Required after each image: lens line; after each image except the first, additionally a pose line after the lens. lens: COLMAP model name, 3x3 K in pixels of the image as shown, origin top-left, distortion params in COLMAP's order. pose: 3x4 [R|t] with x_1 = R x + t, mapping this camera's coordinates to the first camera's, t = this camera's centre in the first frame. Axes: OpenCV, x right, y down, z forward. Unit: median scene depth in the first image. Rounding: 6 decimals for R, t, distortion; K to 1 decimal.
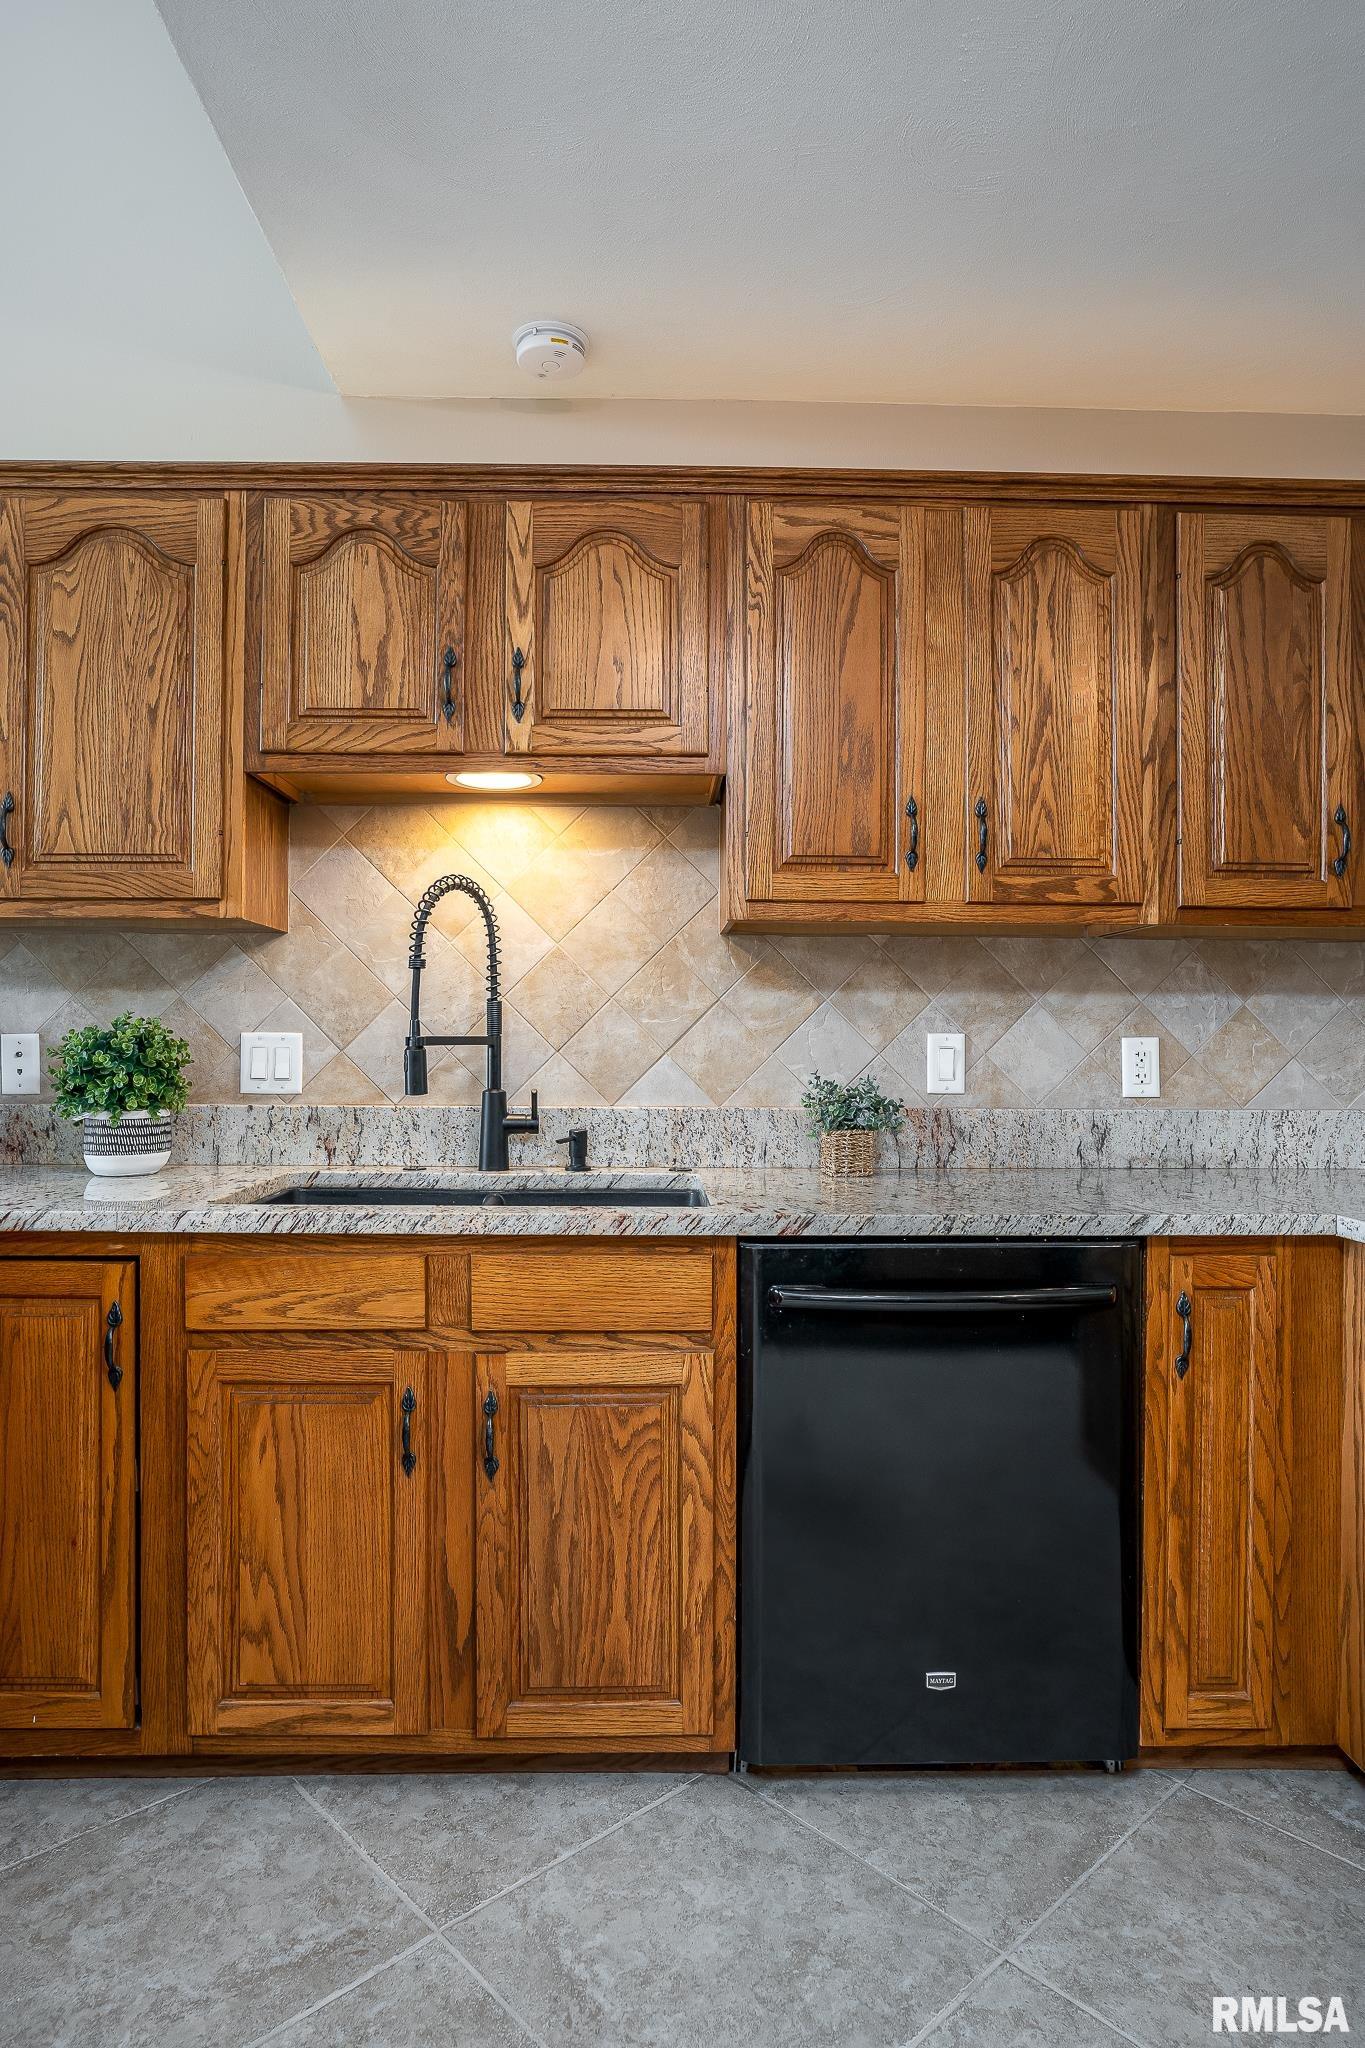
lens RADIAL K [[1195.5, 0, 672.9], [0, 1195.5, 1032.6], [0, 0, 1]] dist [-0.034617, 0.003242]
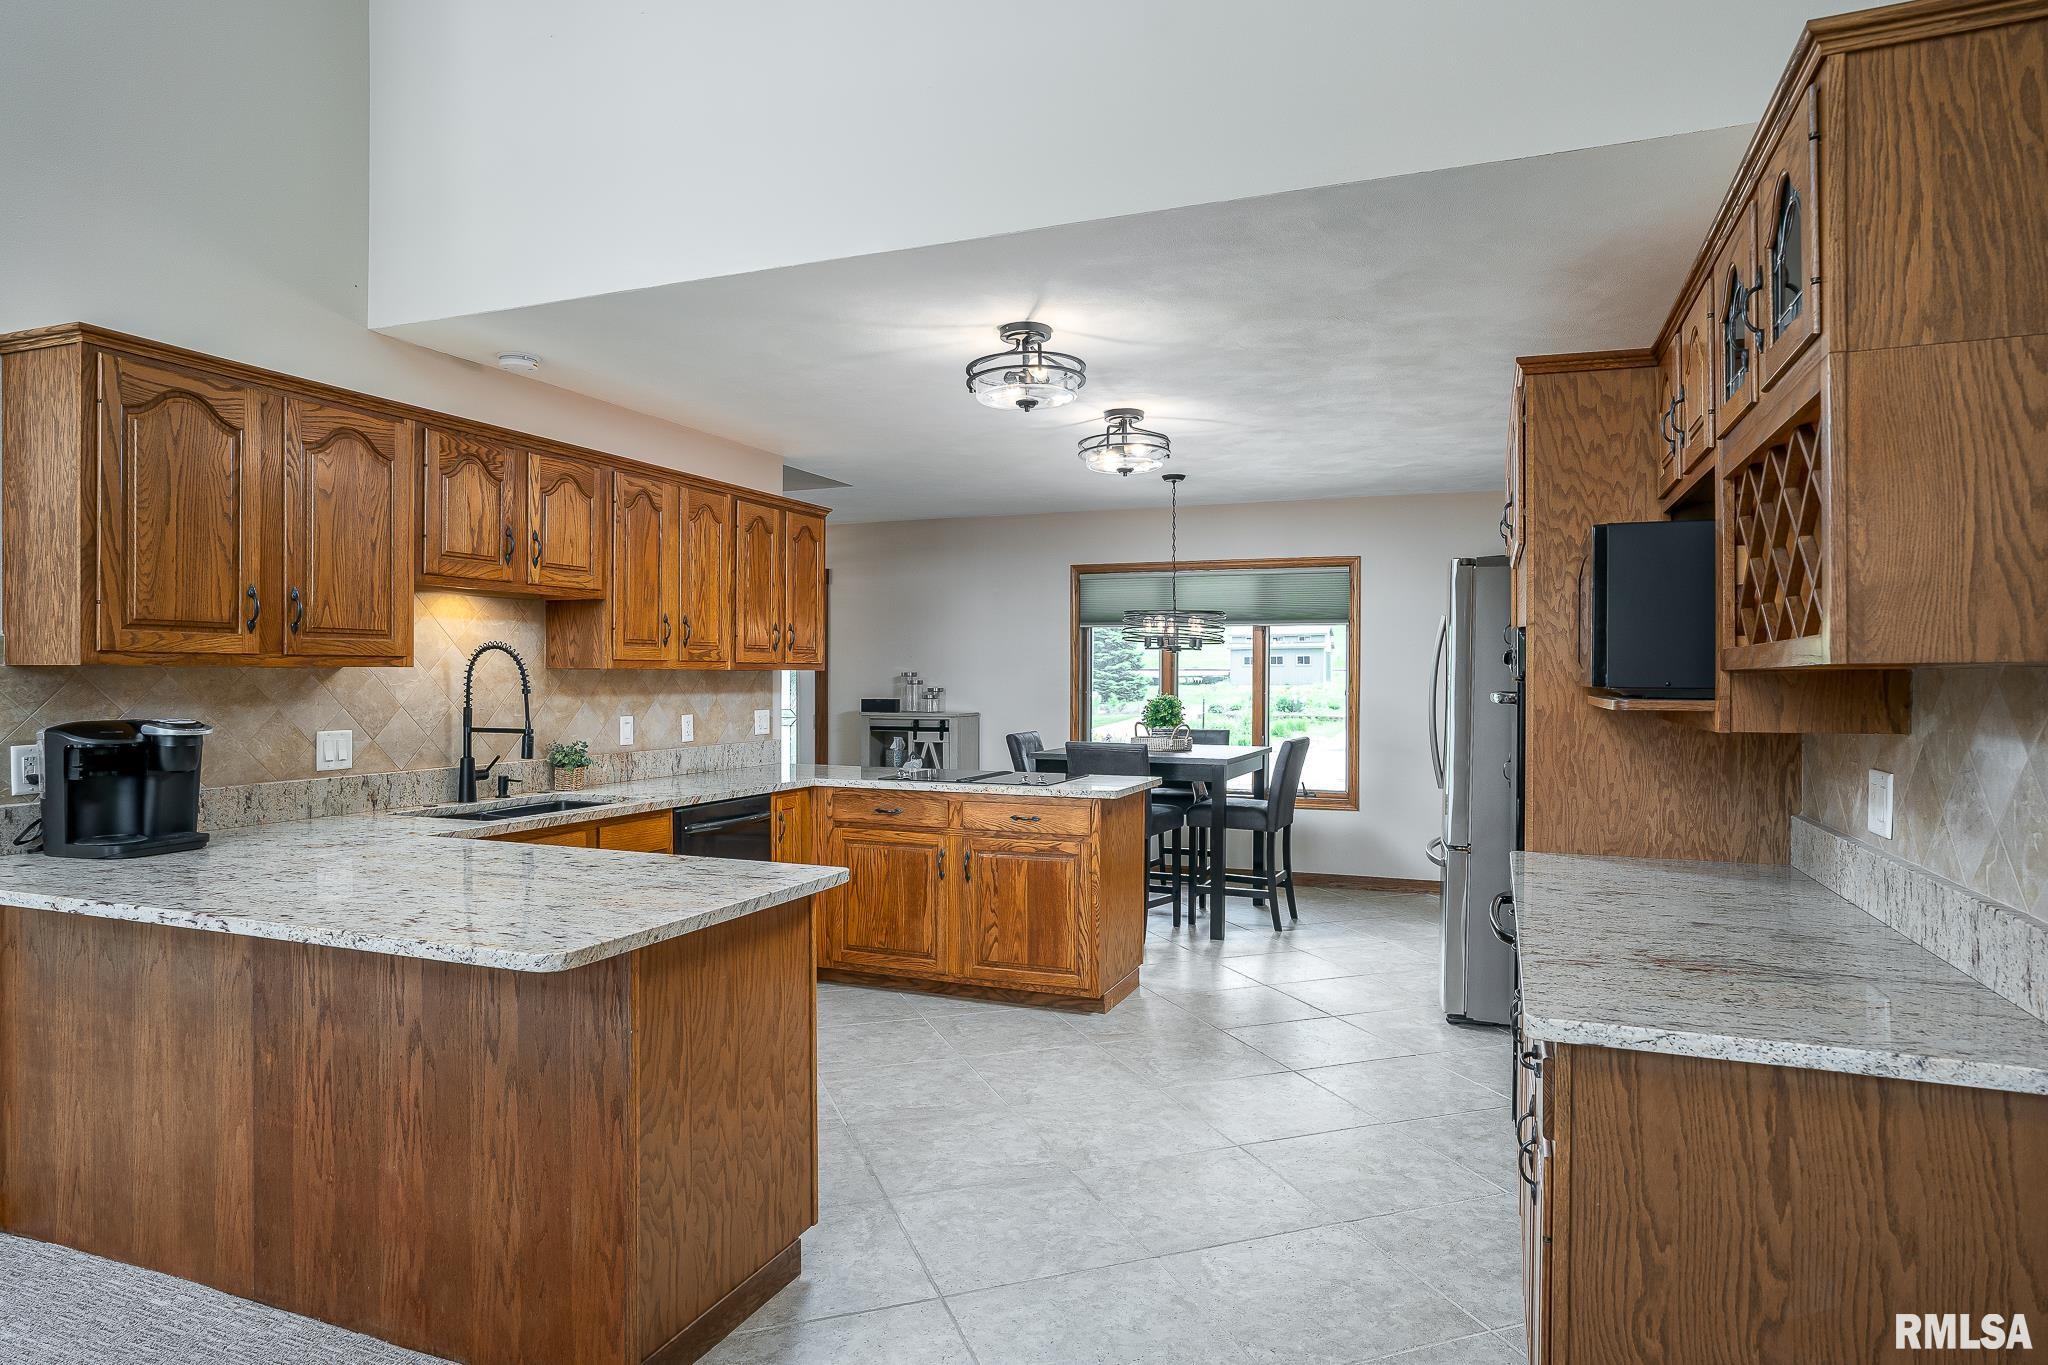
lens RADIAL K [[1195.5, 0, 1026.7], [0, 1195.5, 679.9], [0, 0, 1]] dist [-0.034617, 0.003242]
pose [[0.389604, -0.008332, 0.920945, -1.504066], [-0.006383, 0.999911, 0.011746, -0.096867], [-0.920961, -0.010455, 0.389516, -0.475559]]
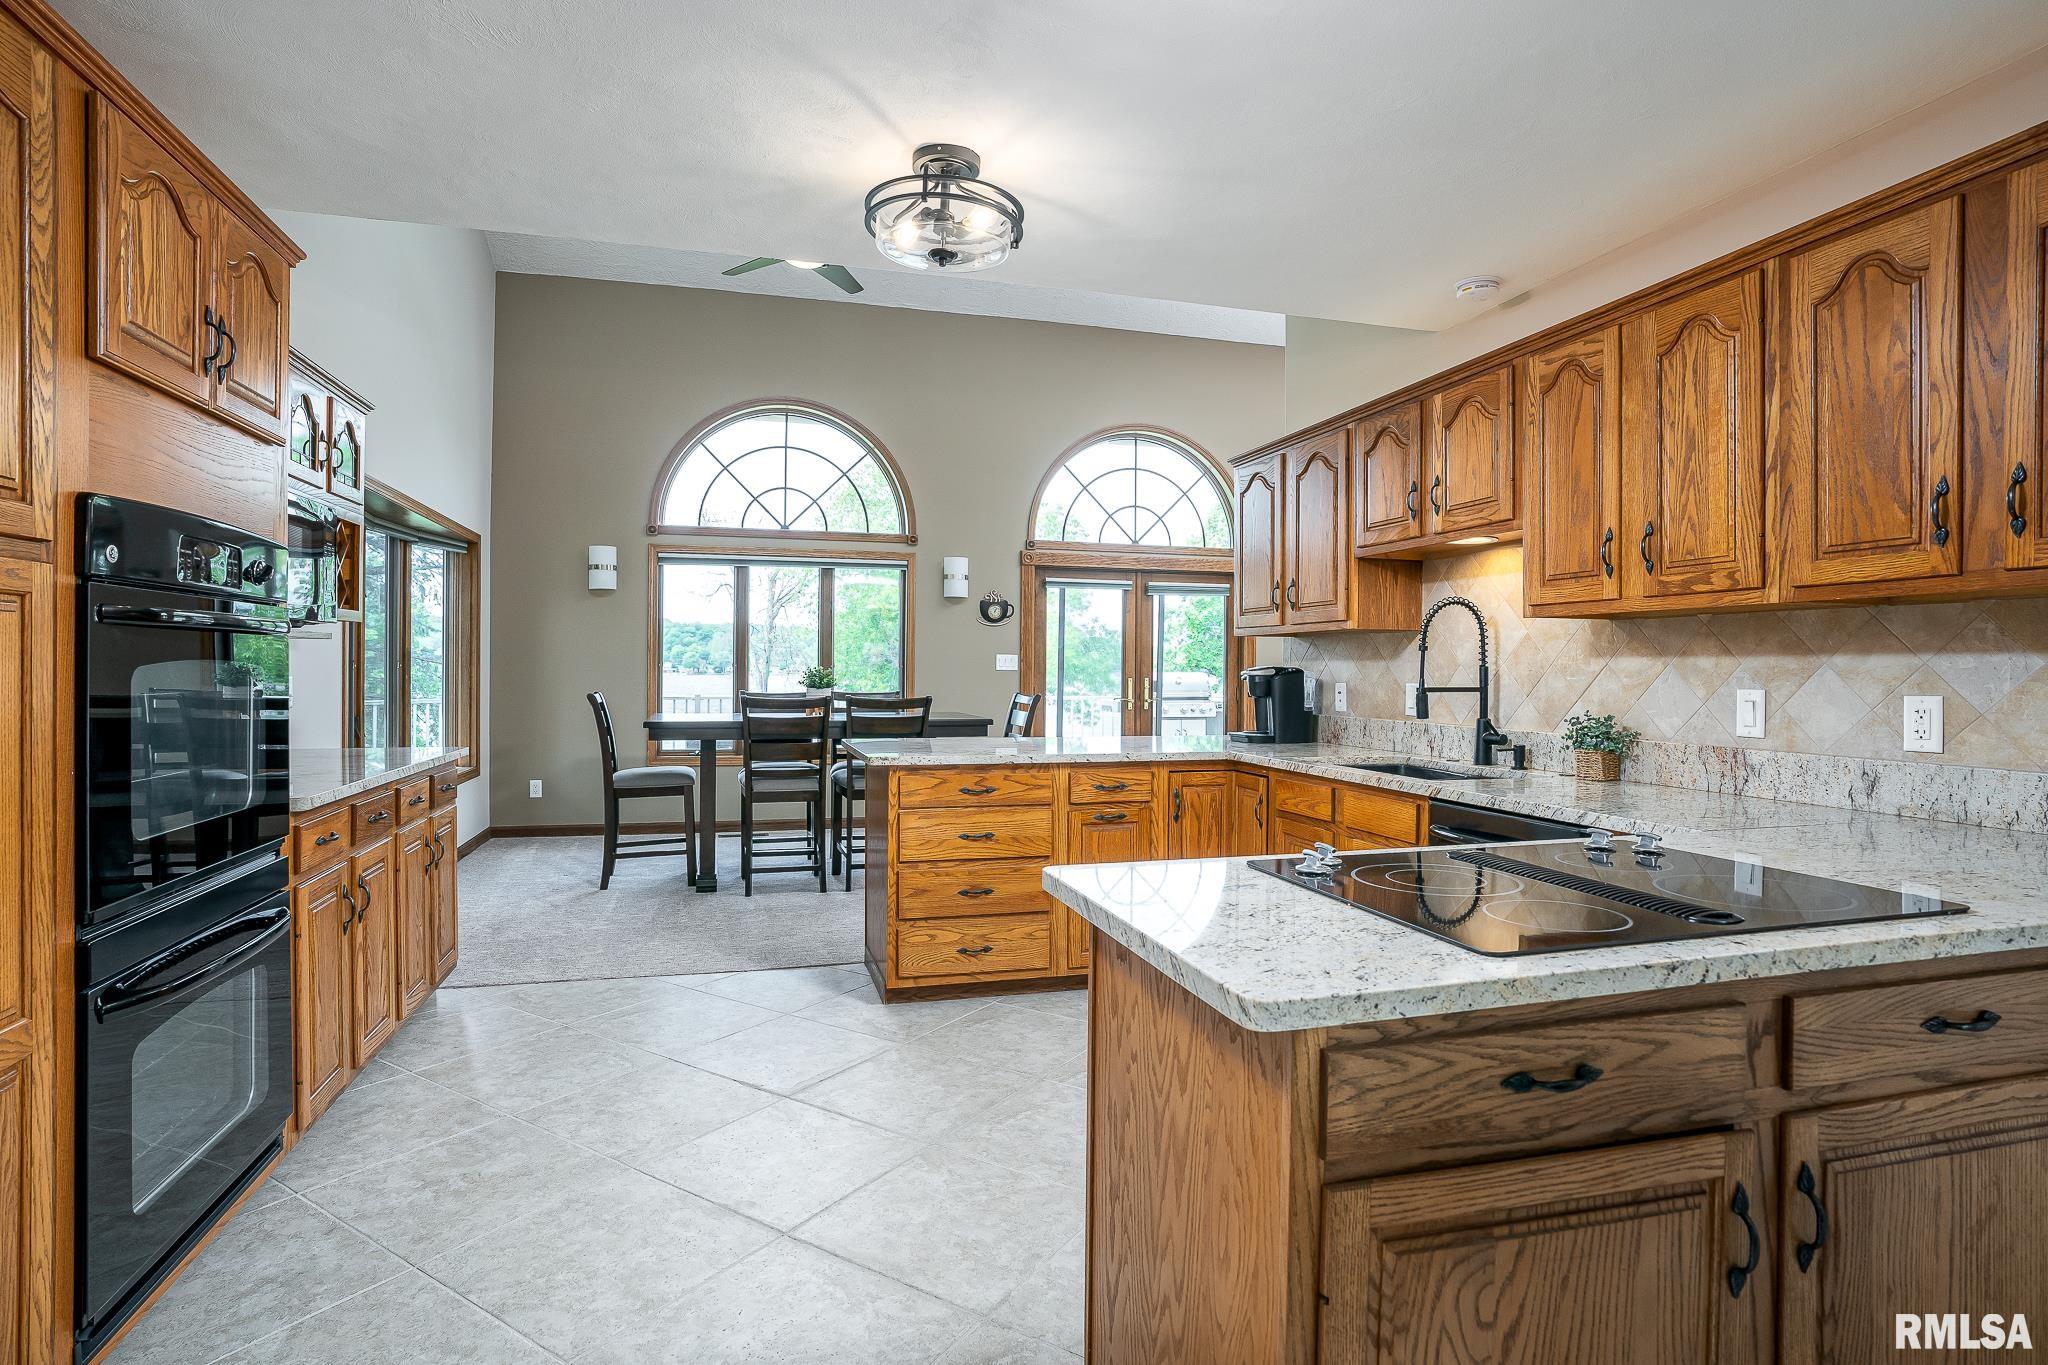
lens RADIAL K [[1037.9, 0, 1026.0], [0, 1037.9, 669.7], [0, 0, 1]] dist [-0.023868, 0.002977]
pose [[0.256142, -0.003101, -0.966634, 1.153518], [-0.000865, 0.999994, -0.003438, -0.016757], [0.966639, 0.001717, 0.256137, -0.016060]]
